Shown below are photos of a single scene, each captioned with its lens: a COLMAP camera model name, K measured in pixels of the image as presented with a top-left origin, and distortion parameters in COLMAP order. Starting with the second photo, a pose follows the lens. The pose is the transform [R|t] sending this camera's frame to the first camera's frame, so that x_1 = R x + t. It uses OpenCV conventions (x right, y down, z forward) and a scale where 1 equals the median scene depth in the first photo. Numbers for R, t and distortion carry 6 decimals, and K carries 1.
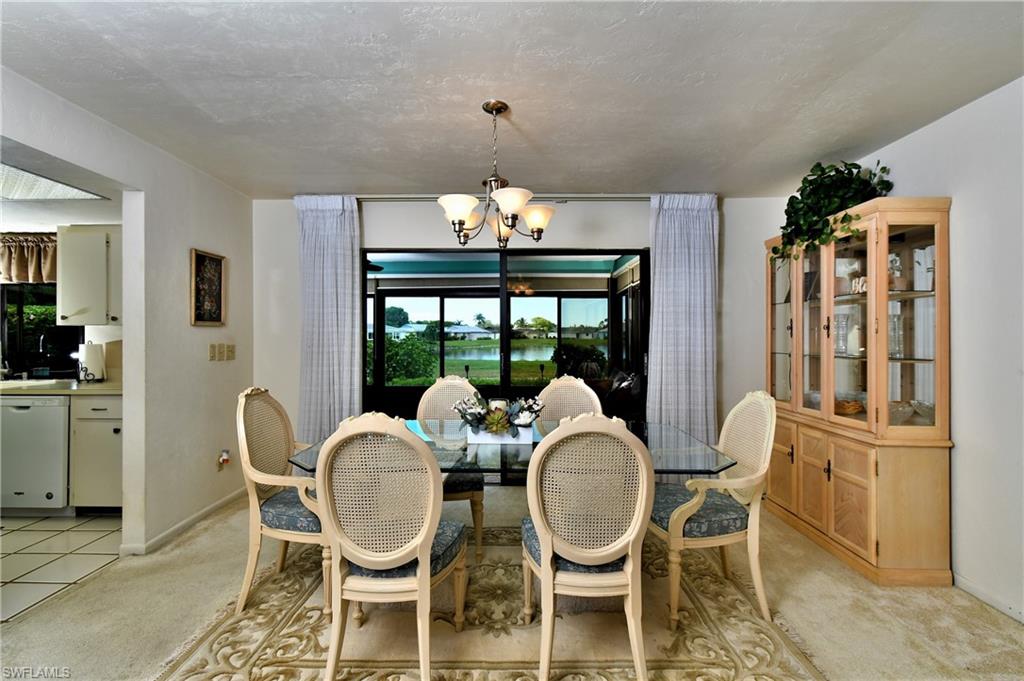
lens RADIAL K [[475.0, 0, 510.7], [0, 475.0, 336.8], [0, 0, 1]] dist [0.014625, -0.000108]
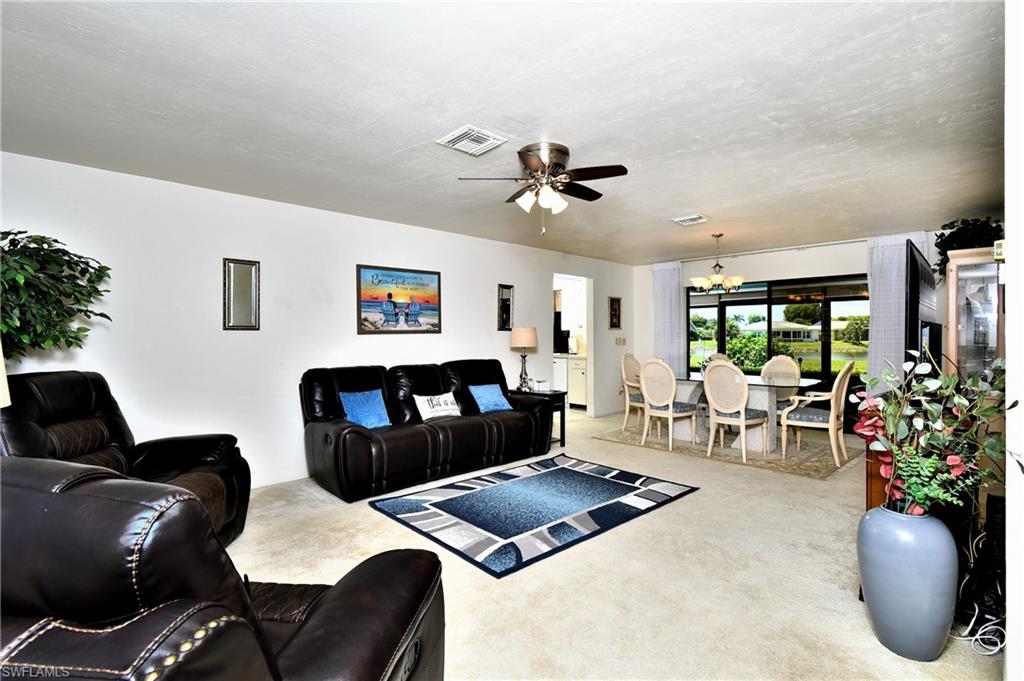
lens RADIAL K [[491.3, 0, 509.3], [0, 491.3, 335.4], [0, 0, 1]] dist [-0.000225, -0.000056]
pose [[0.699549, -0.002817, -0.714579, 0.808181], [0.002183, 0.999996, -0.001805, 0.009241], [0.714581, -0.000297, 0.699553, -1.172664]]
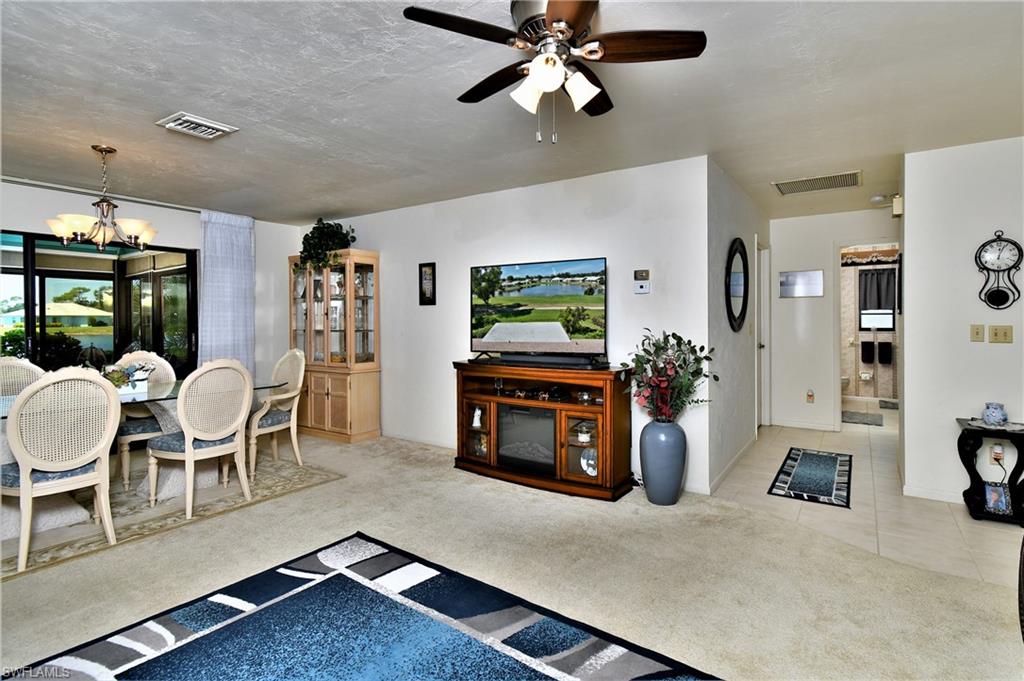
lens RADIAL K [[496.5, 0, 552.0], [0, 496.5, 322.7], [0, 0, 1]] dist [-0.000579, -0.000145]
pose [[0.519005, -0.007673, 0.854737, -0.481570], [0.007737, 0.999961, 0.004279, 0.012217], [-0.854736, 0.004392, 0.519044, -0.674474]]
